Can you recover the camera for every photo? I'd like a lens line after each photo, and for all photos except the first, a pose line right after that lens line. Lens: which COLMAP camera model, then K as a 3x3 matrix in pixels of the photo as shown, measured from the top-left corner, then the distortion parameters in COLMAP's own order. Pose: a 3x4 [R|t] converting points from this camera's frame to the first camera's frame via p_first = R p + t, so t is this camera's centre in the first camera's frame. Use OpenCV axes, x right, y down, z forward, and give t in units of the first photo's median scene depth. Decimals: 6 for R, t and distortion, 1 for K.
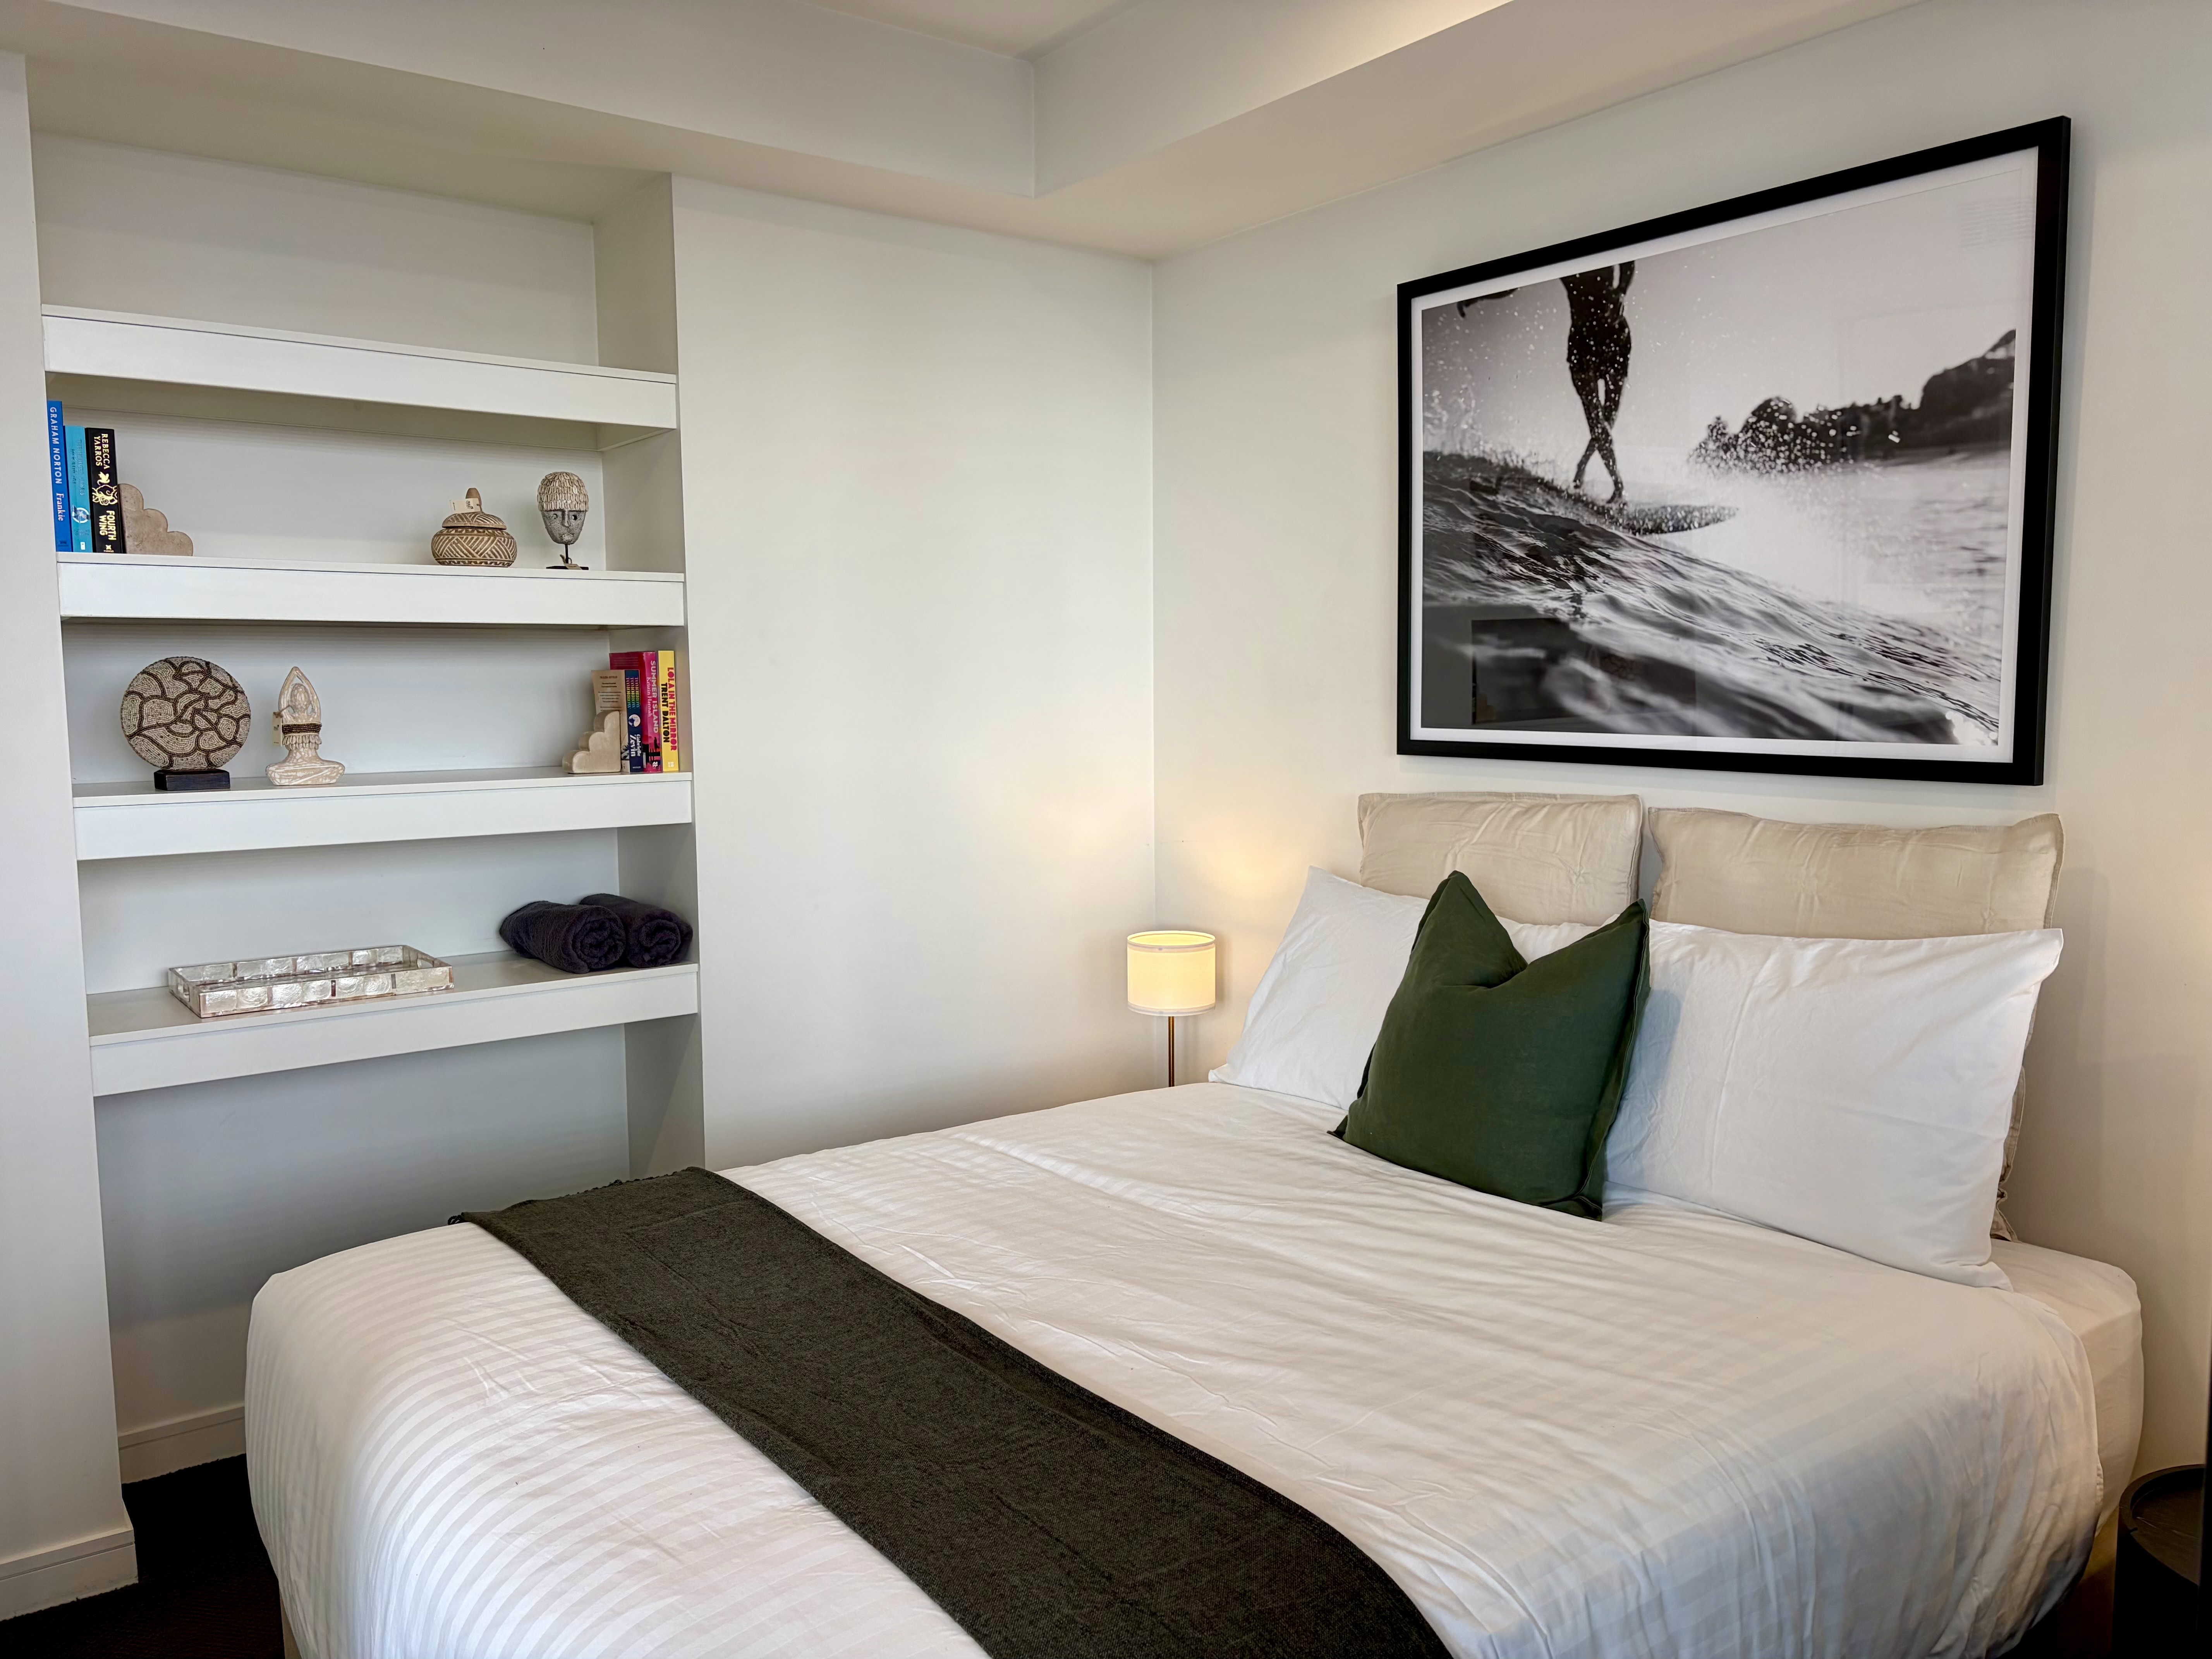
lens RADIAL K [[1717.4, 0, 1083.4], [0, 1717.4, 836.4], [0, 0, 1]] dist [0.051103, -0.031830]
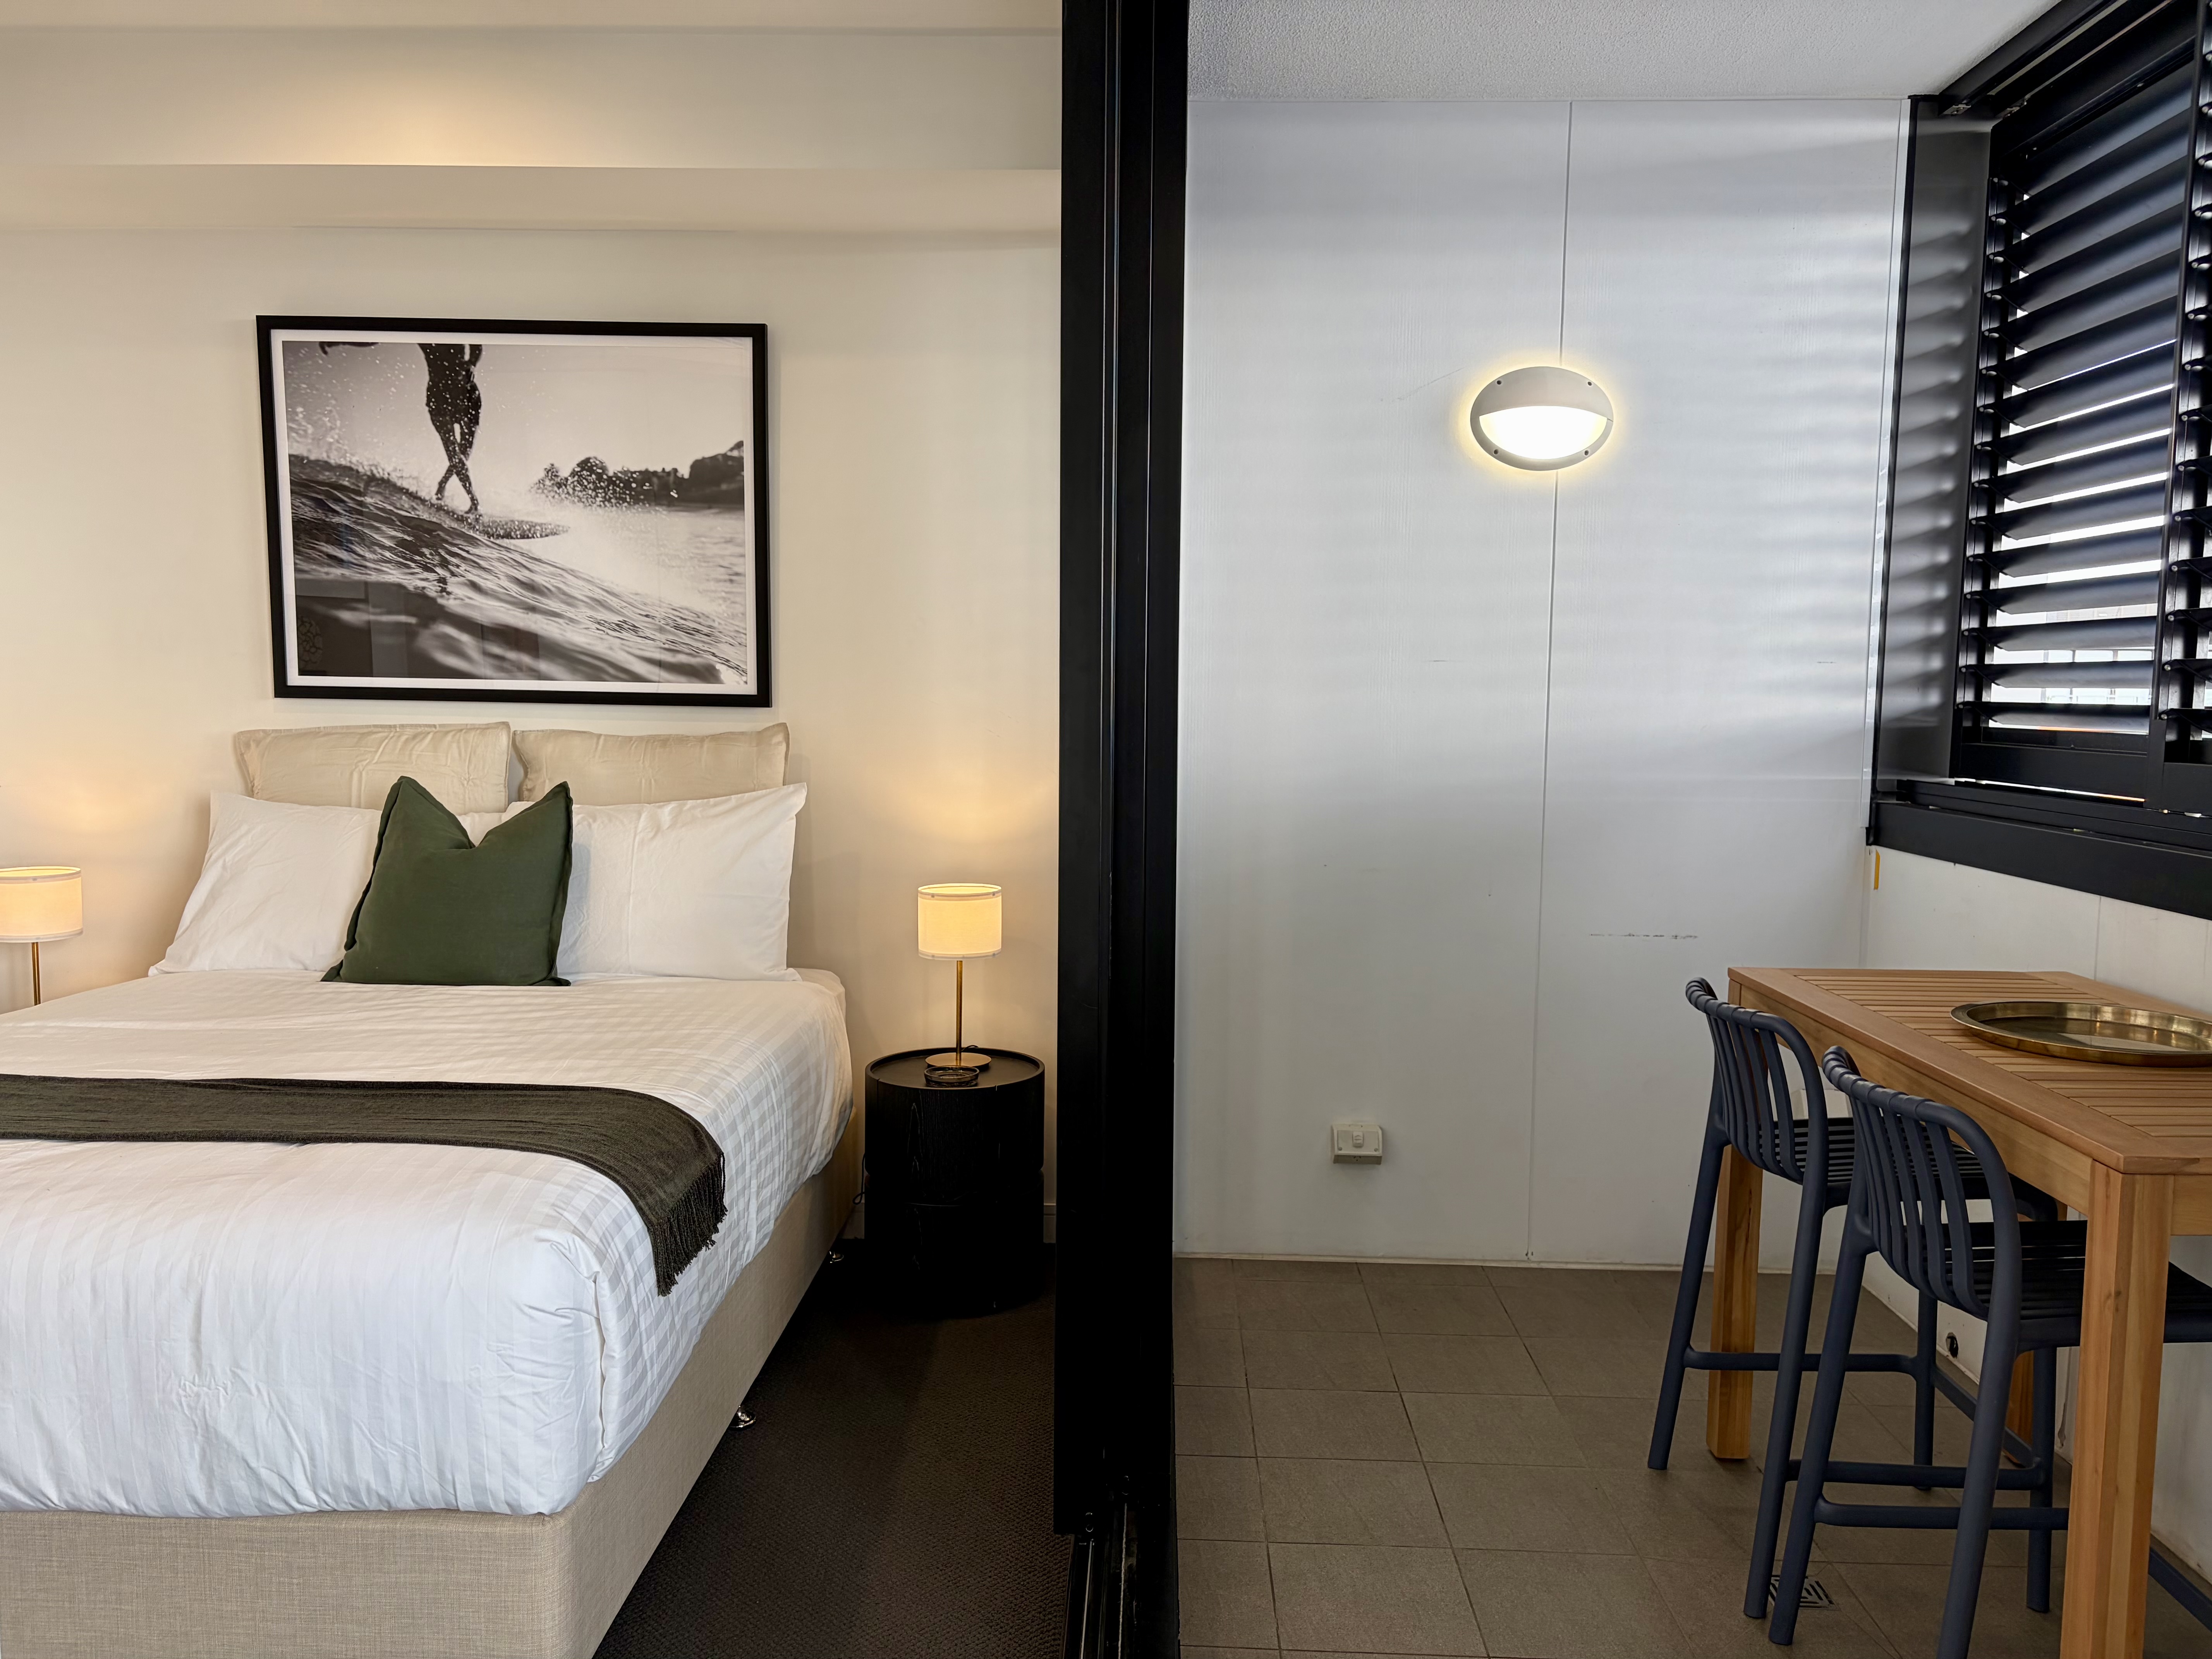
lens RADIAL K [[1717.4, 0, 1105.4], [0, 1717.4, 845.5], [0, 0, 1]] dist [0.051103, -0.031830]
pose [[0.653060, -0.065995, 0.754425, -0.445363], [0.053779, 0.997722, 0.040724, 0.046750], [-0.755394, 0.013977, 0.655122, -0.309926]]
